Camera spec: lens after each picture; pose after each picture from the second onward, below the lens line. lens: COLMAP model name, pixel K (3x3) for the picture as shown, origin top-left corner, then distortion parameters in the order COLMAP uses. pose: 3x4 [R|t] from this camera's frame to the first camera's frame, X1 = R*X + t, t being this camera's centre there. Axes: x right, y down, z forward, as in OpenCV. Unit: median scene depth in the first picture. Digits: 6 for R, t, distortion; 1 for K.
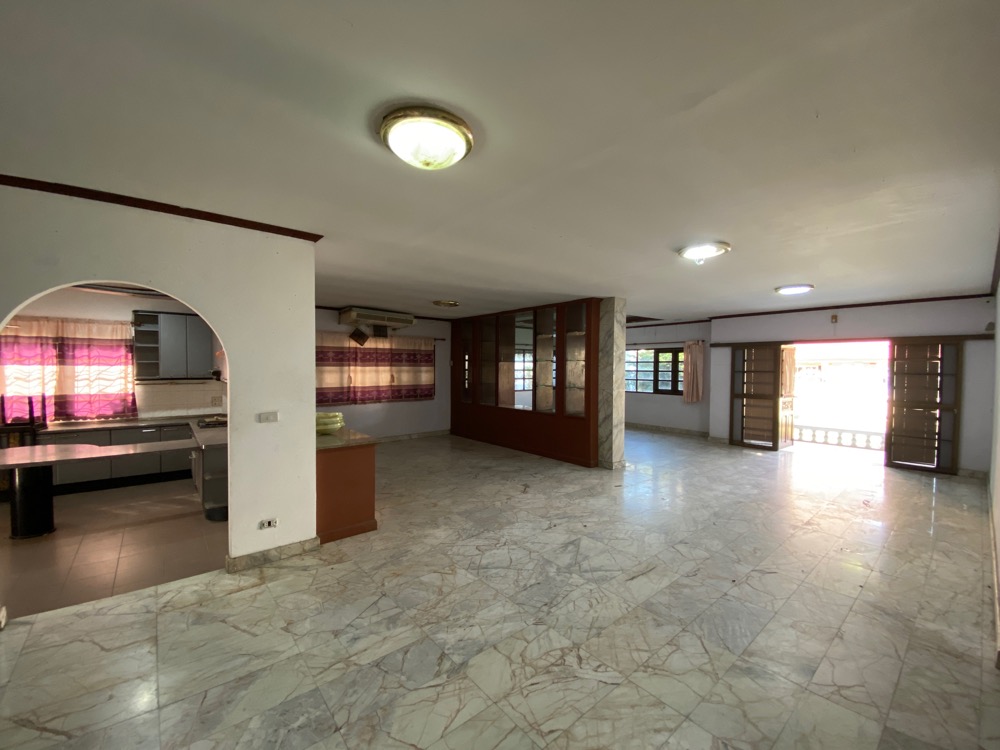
lens RADIAL K [[410.6, 0, 500.0], [0, 410.6, 375.0], [0, 0, 1]] dist [0.014239, -0.019692]
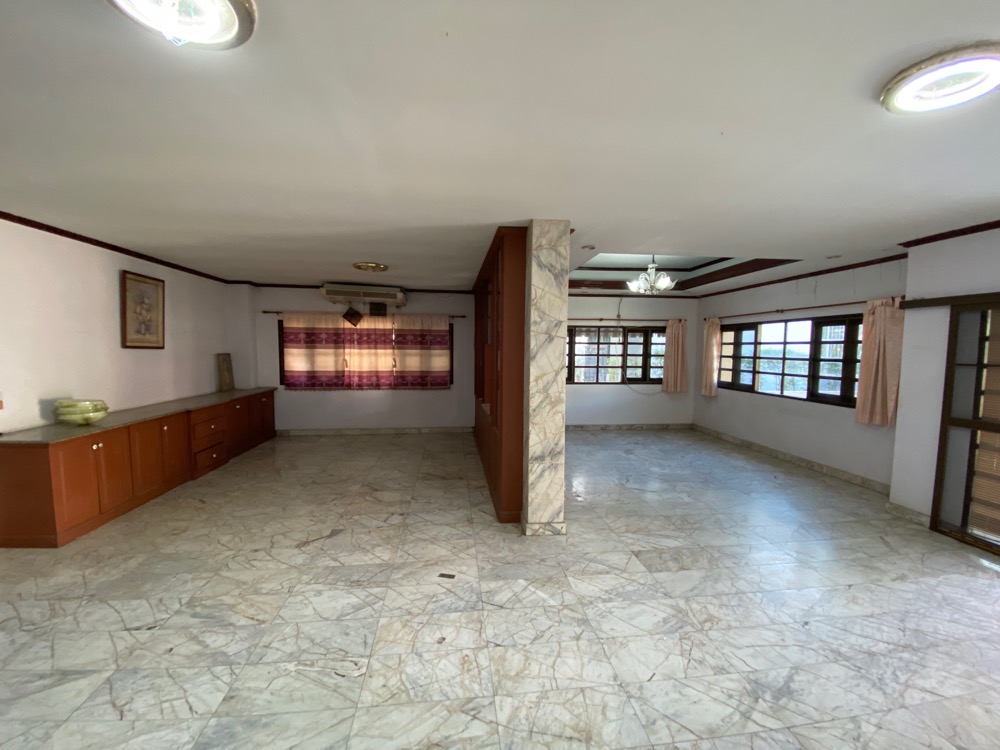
lens RADIAL K [[410.6, 0, 500.0], [0, 410.6, 375.0], [0, 0, 1]] dist [0.014239, -0.019692]
pose [[0.834385, 0.037790, -0.549885, 0.426532], [-0.015506, 0.998861, 0.045117, -0.009418], [0.550964, -0.029118, 0.834021, 0.410228]]
